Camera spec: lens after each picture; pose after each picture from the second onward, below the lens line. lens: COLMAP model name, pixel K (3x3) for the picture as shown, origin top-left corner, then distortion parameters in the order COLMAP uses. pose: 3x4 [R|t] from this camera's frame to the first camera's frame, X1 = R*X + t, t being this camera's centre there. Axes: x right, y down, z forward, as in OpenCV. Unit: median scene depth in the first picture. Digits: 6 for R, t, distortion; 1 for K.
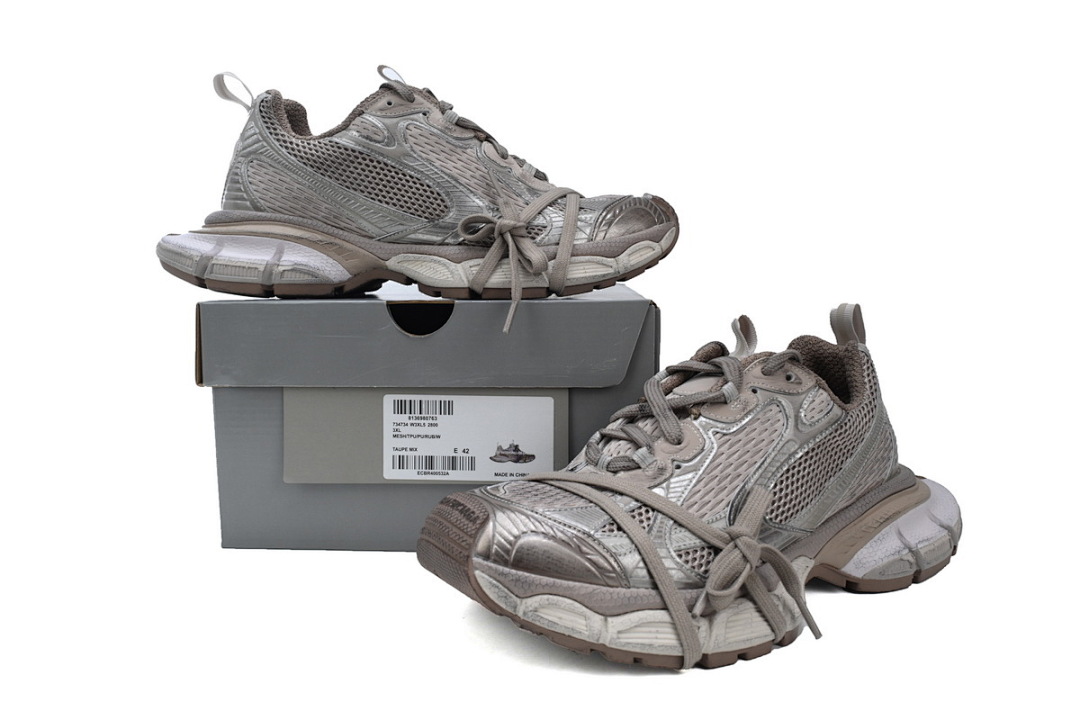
lens RADIAL K [[868.7, 0, 540.0], [0, 868.7, 360.0], [0, 0, 1]] dist [0.000987, 0.000723]
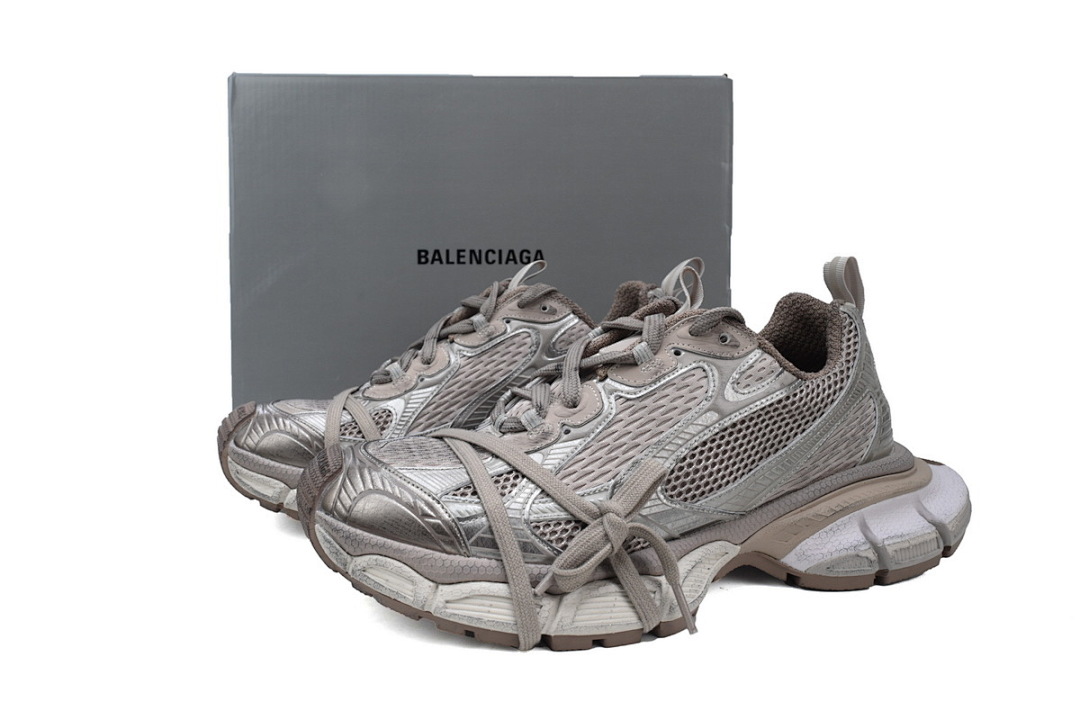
lens RADIAL K [[868.7, 0, 540.0], [0, 868.7, 360.0], [0, 0, 1]] dist [0.000987, 0.000723]
pose [[0.965241, 0.038200, -0.258554, 0.372377], [-0.025276, 0.998268, 0.053126, -0.000848], [0.260136, -0.044745, 0.964535, 0.113547]]
